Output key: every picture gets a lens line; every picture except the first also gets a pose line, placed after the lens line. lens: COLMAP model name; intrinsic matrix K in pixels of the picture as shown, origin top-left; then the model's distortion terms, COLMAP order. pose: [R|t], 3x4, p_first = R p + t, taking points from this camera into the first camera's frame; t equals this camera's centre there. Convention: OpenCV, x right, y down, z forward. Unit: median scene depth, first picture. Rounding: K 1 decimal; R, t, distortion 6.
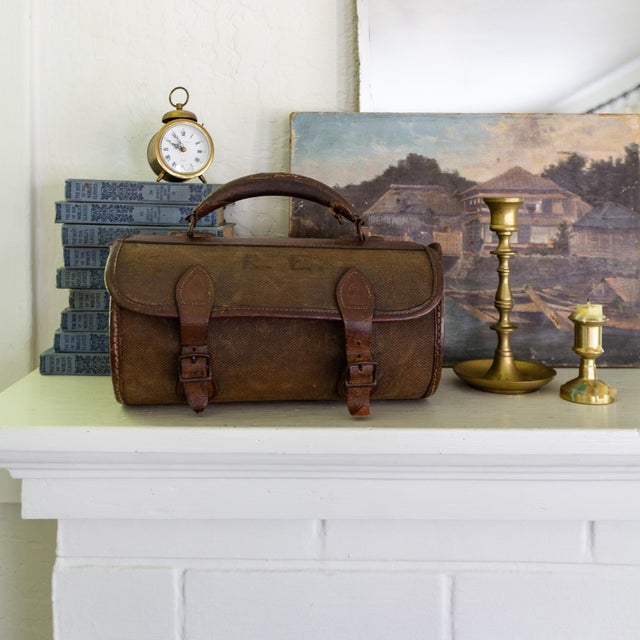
lens RADIAL K [[738.2, 0, 320.7], [0, 738.2, 204.7], [0, 0, 1]] dist [0.001344, 0.000000]
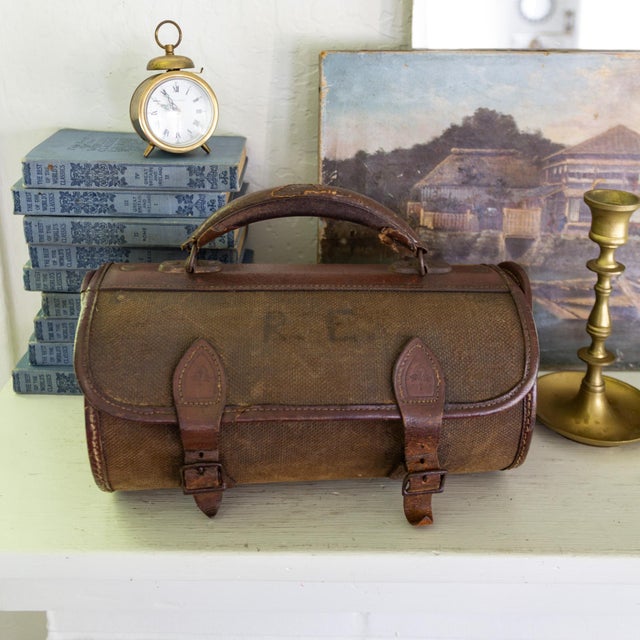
lens RADIAL K [[738.2, 0, 321.7], [0, 738.2, 171.4], [0, 0, 1]] dist [0.001344, 0.000000]
pose [[0.999943, 0.002705, -0.010288, -0.033453], [-0.000091, 0.969251, 0.246072, -0.205383], [0.010638, -0.246058, 0.969197, 0.272233]]
